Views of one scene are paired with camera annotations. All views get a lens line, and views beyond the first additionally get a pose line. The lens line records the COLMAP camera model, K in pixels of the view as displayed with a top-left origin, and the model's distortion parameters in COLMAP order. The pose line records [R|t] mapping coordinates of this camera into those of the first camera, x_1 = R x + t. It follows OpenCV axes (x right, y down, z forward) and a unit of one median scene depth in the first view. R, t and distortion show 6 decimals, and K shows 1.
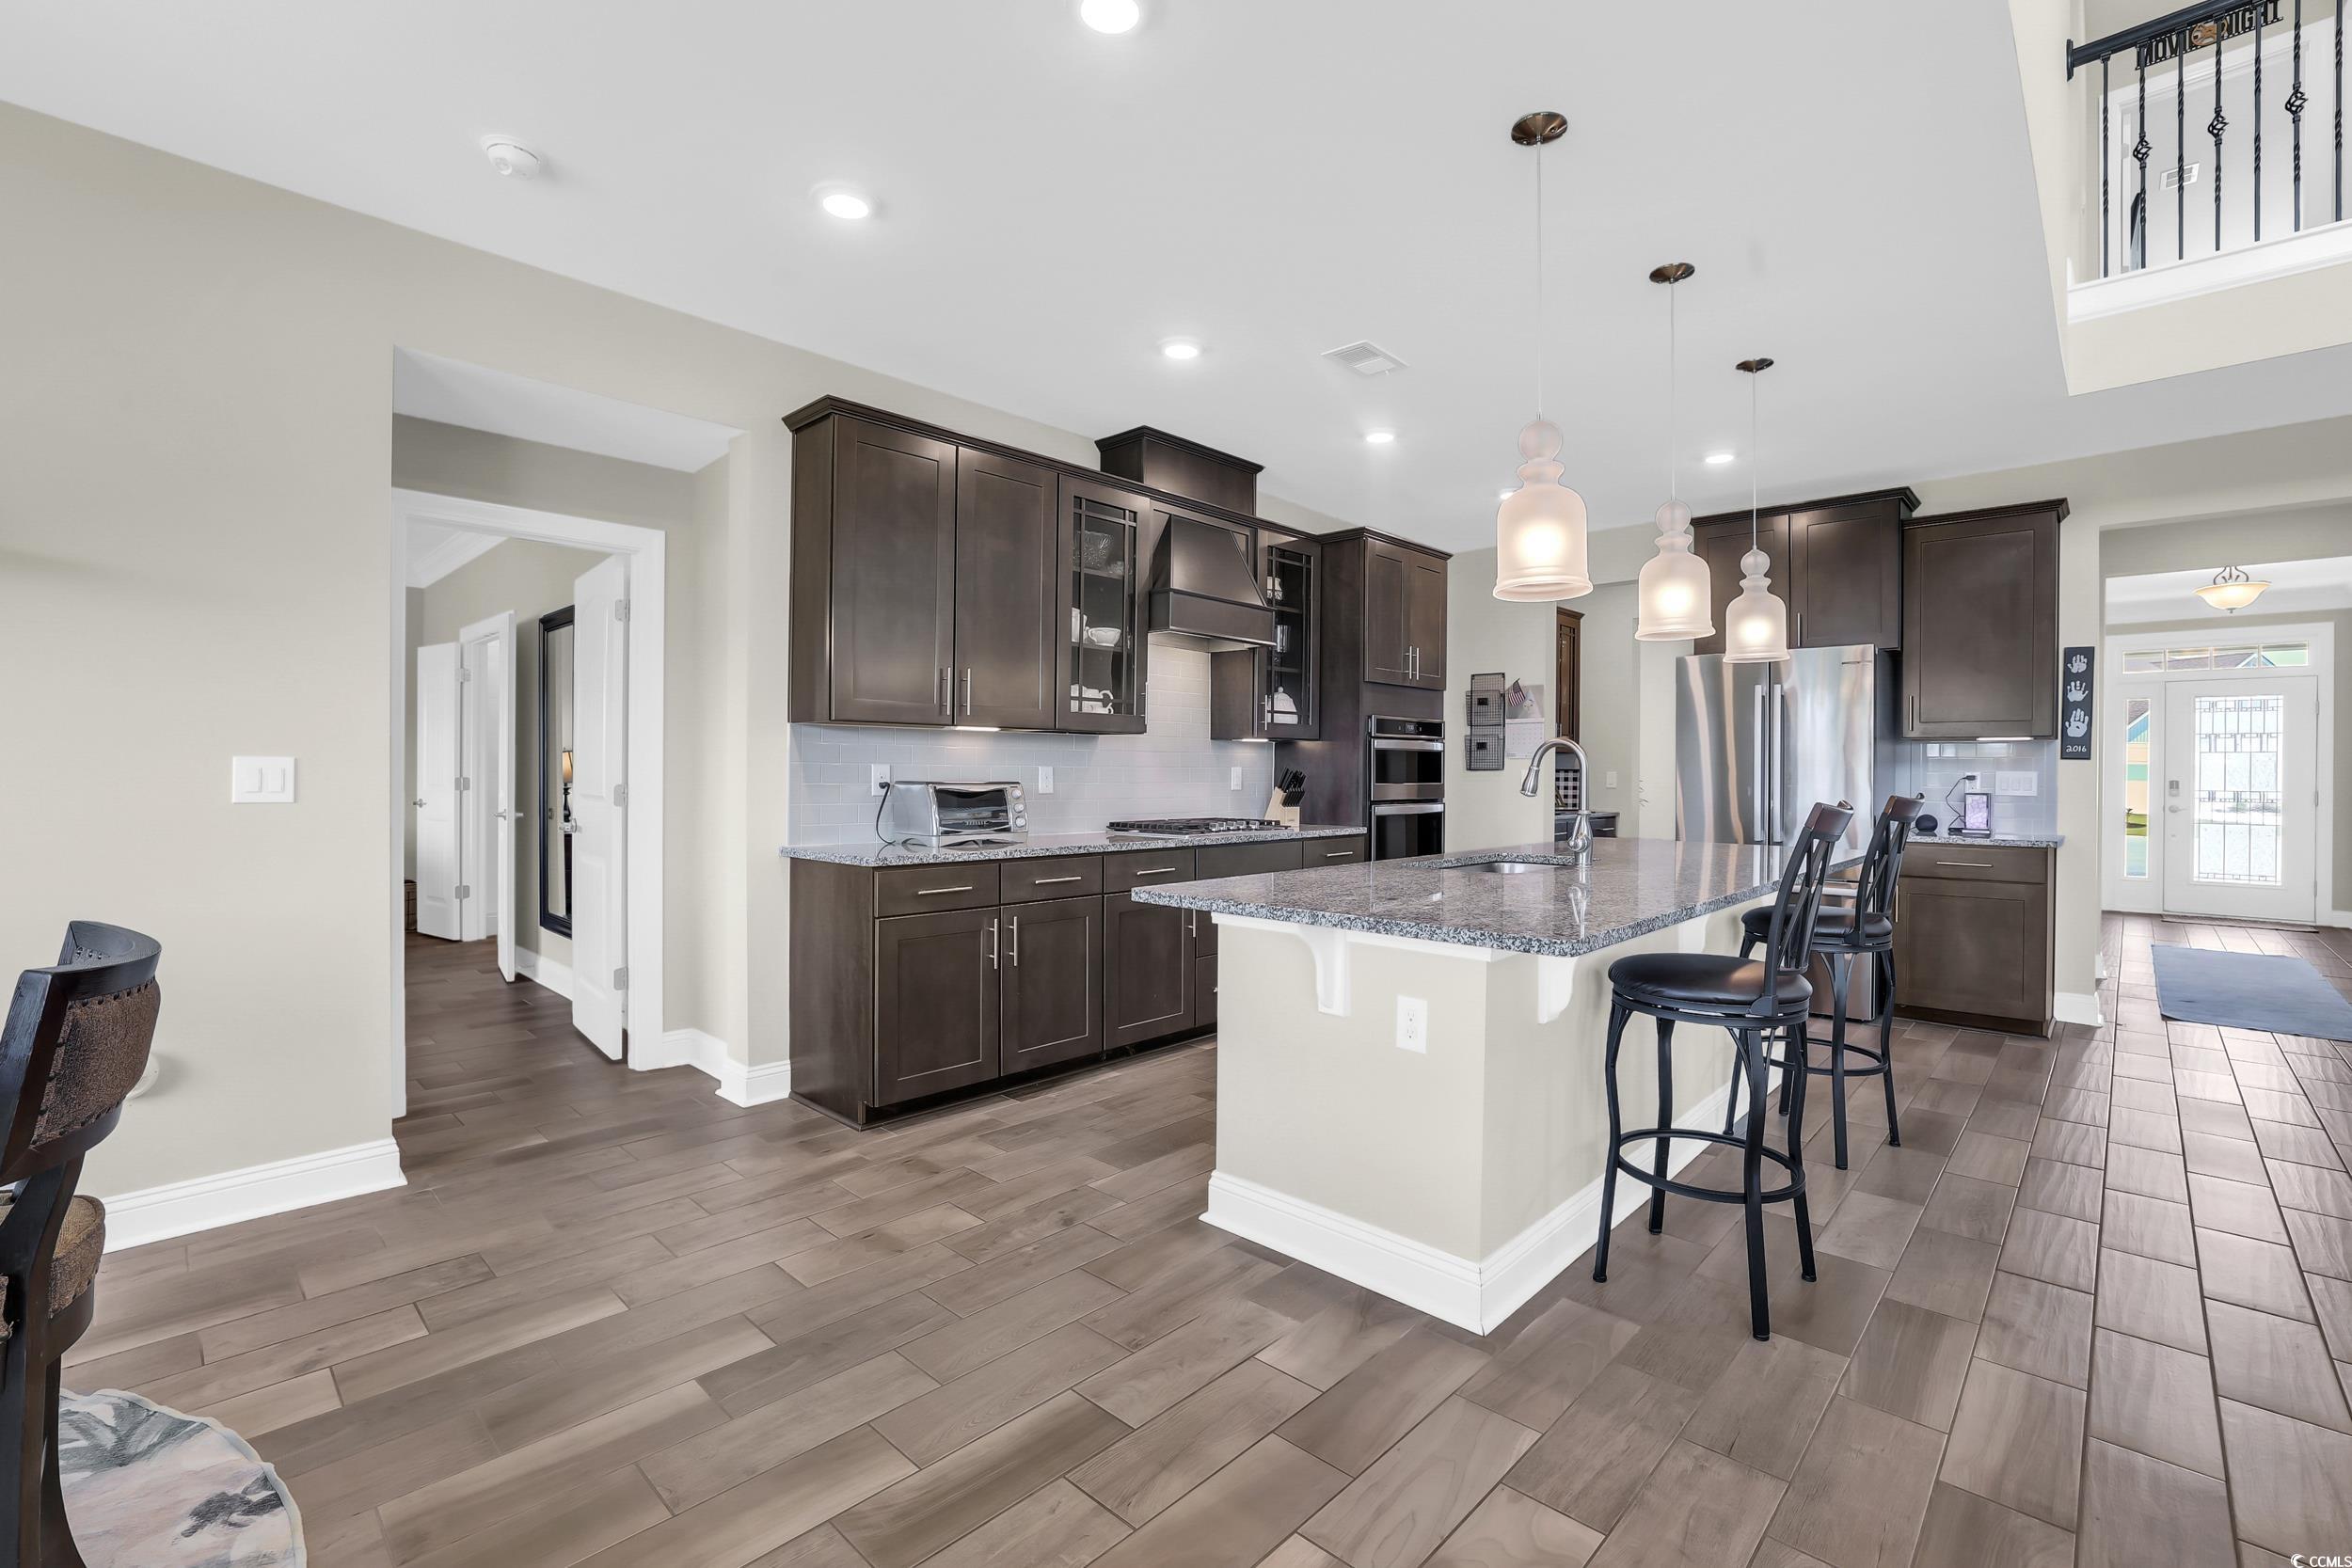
lens RADIAL K [[1021.2, 0, 1170.7], [0, 1021.2, 772.2], [0, 0, 1]] dist [-0.012405, 0.000291]
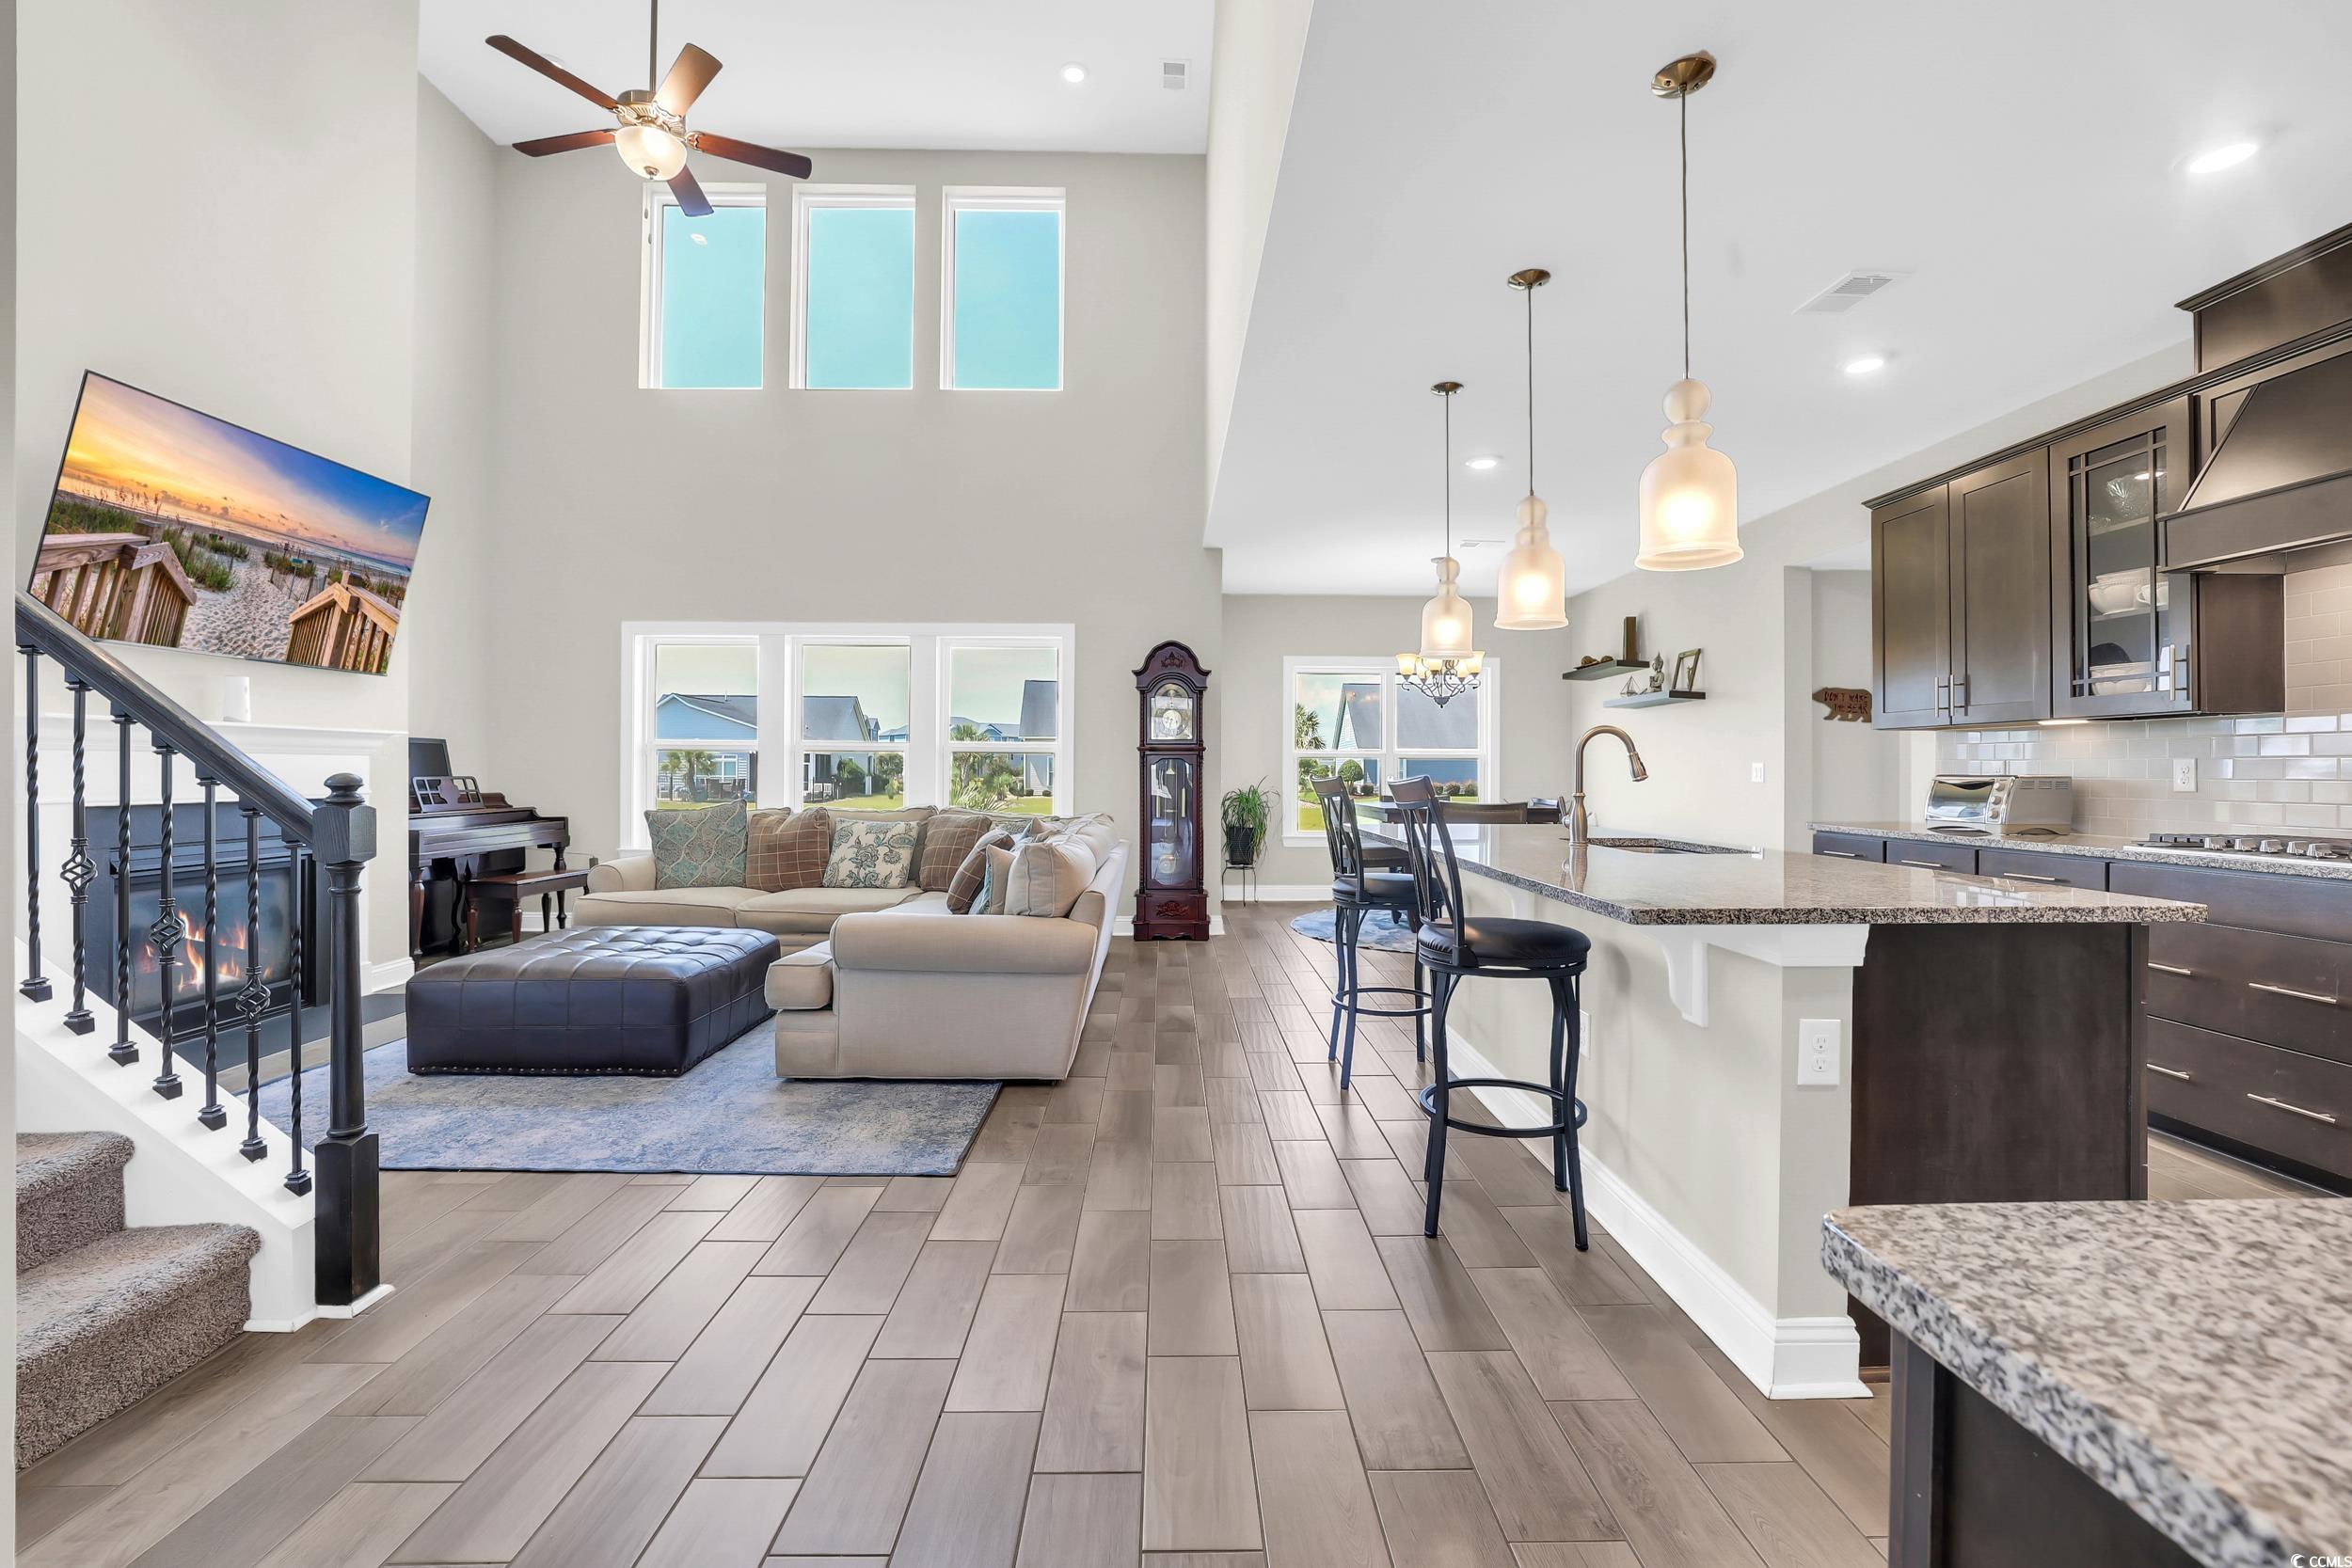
lens RADIAL K [[1019.4, 0, 1186.3], [0, 1019.4, 752.8], [0, 0, 1]] dist [-0.020147, -0.000370]
pose [[-0.703796, -0.024353, -0.709984, 1.350649], [-0.012527, 0.999682, -0.021872, 0.023454], [0.710291, -0.006500, -0.703878, 1.353982]]
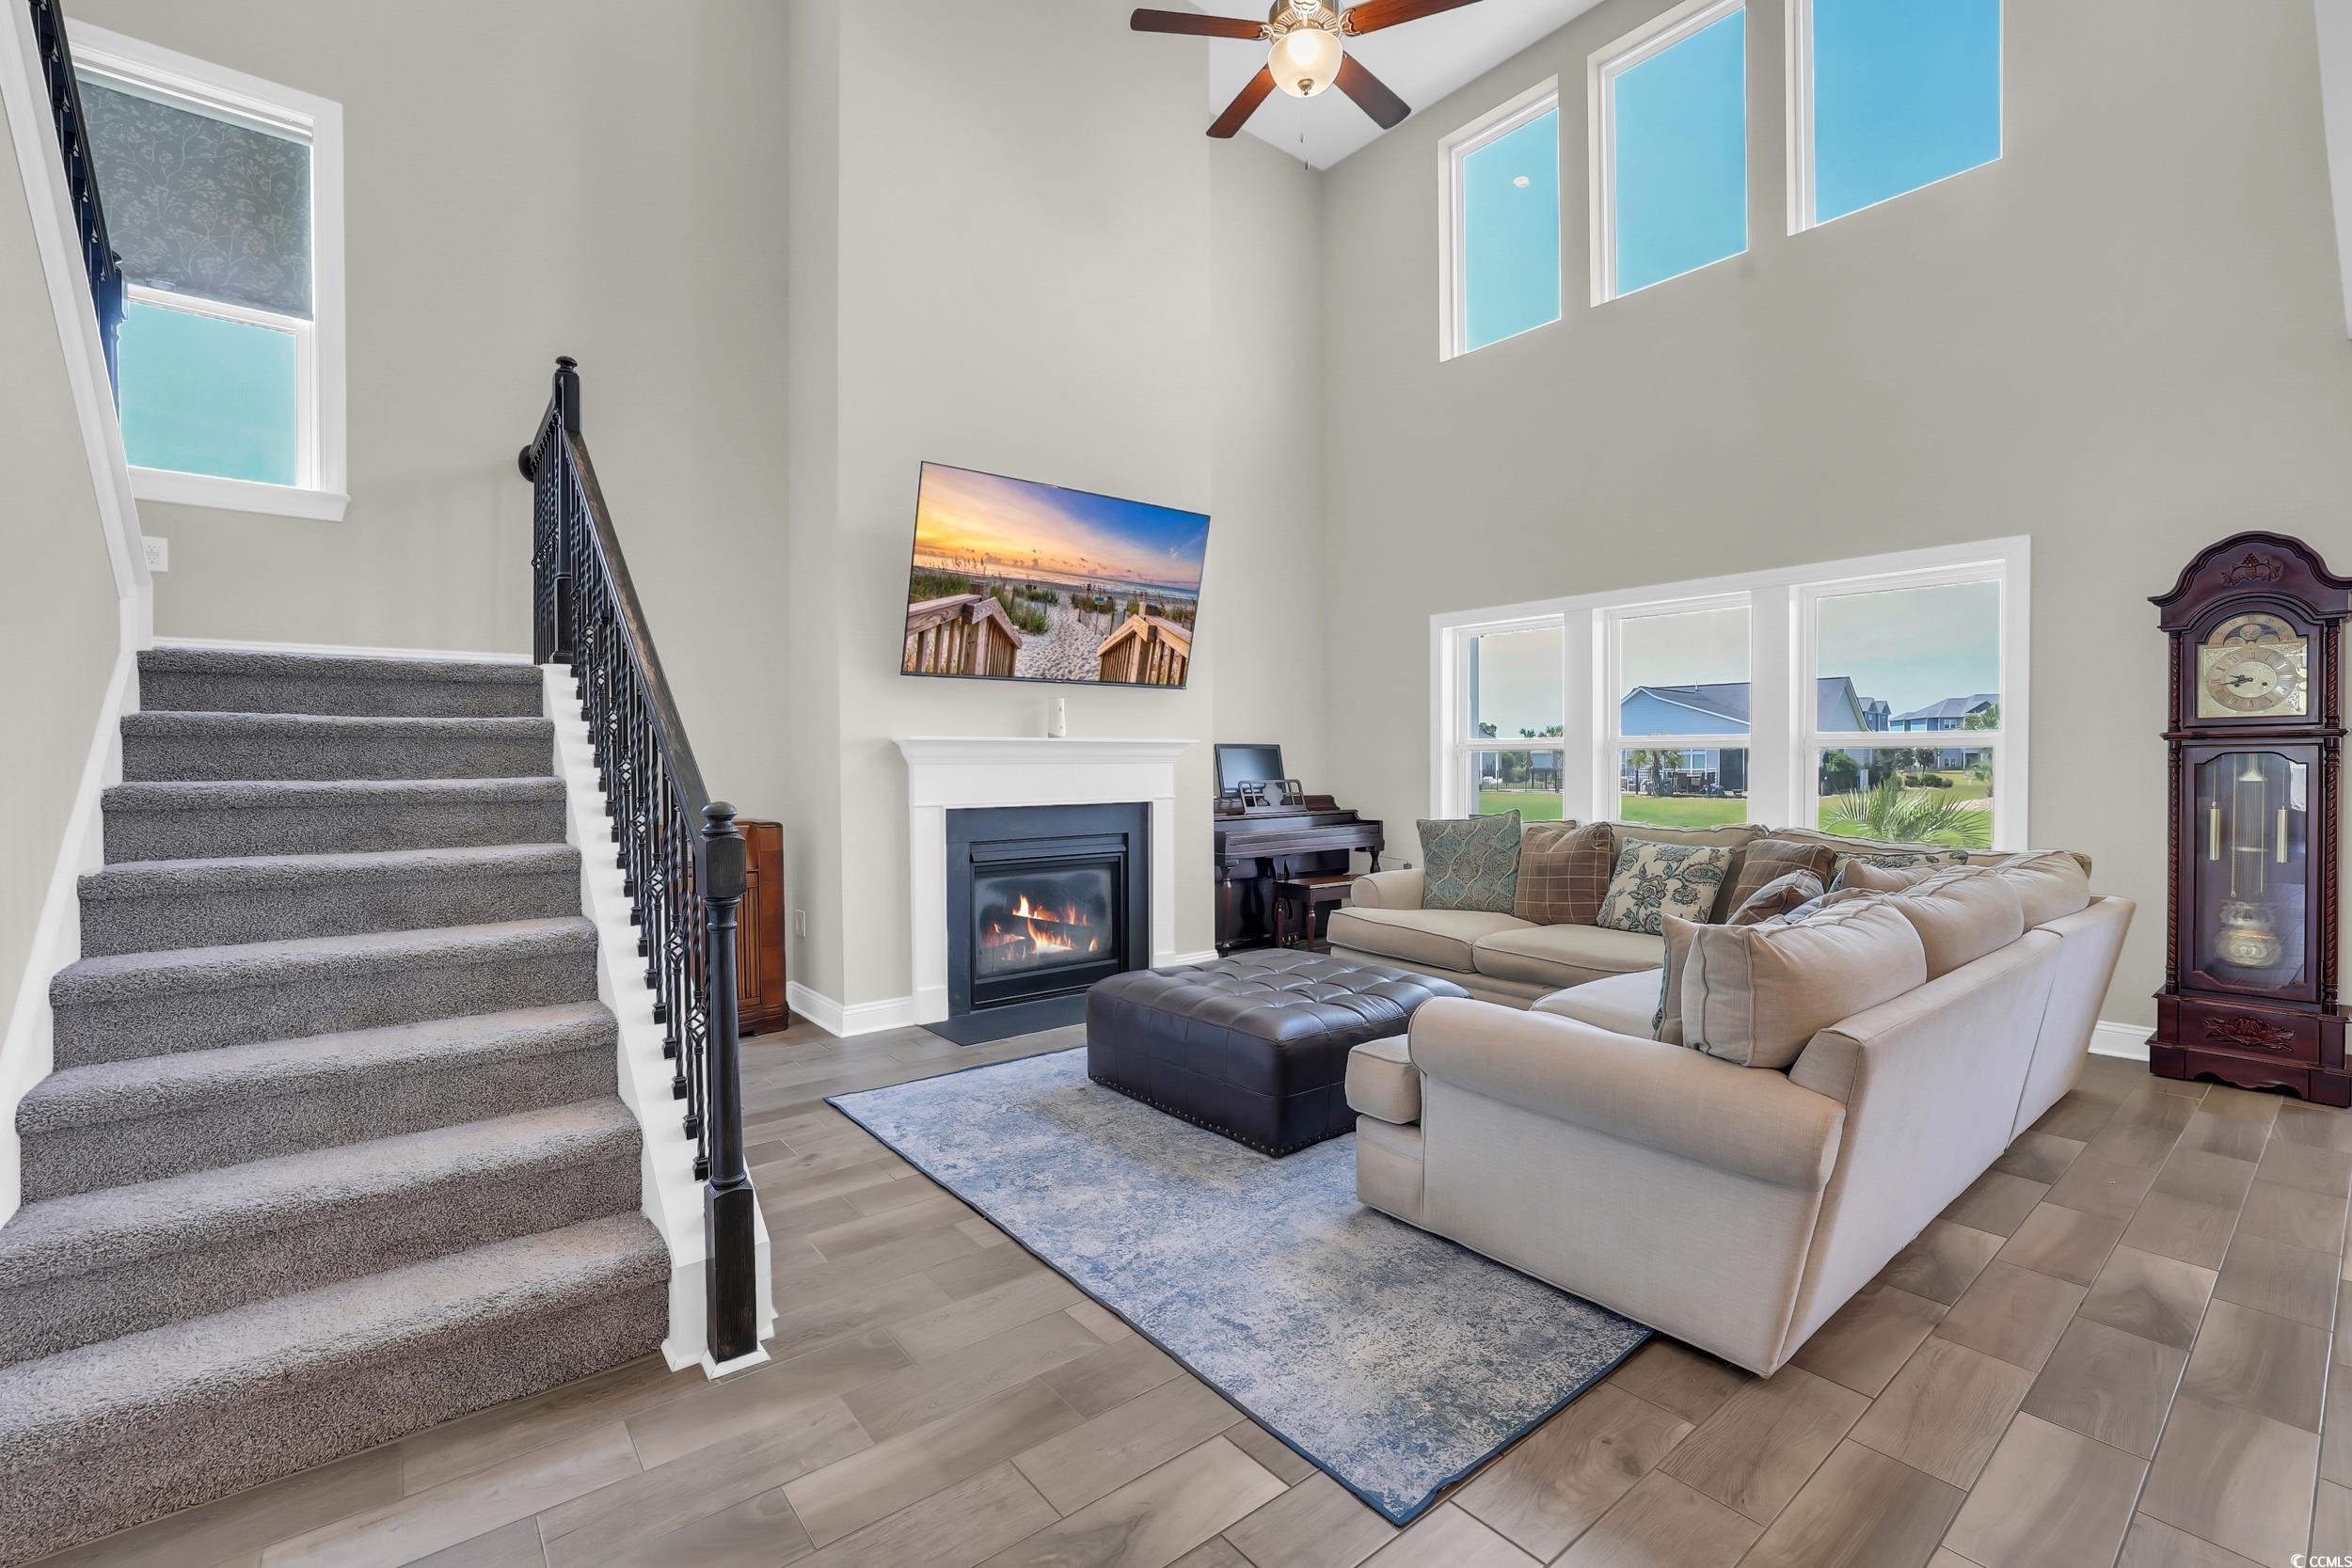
lens RADIAL K [[1021.2, 0, 1170.7], [0, 1021.2, 772.2], [0, 0, 1]] dist [-0.012405, 0.000291]
pose [[-0.992594, -0.002375, 0.121454, 0.931762], [-0.000827, 0.999918, 0.012791, -0.001376], [-0.121475, 0.012596, -0.992515, 1.104861]]
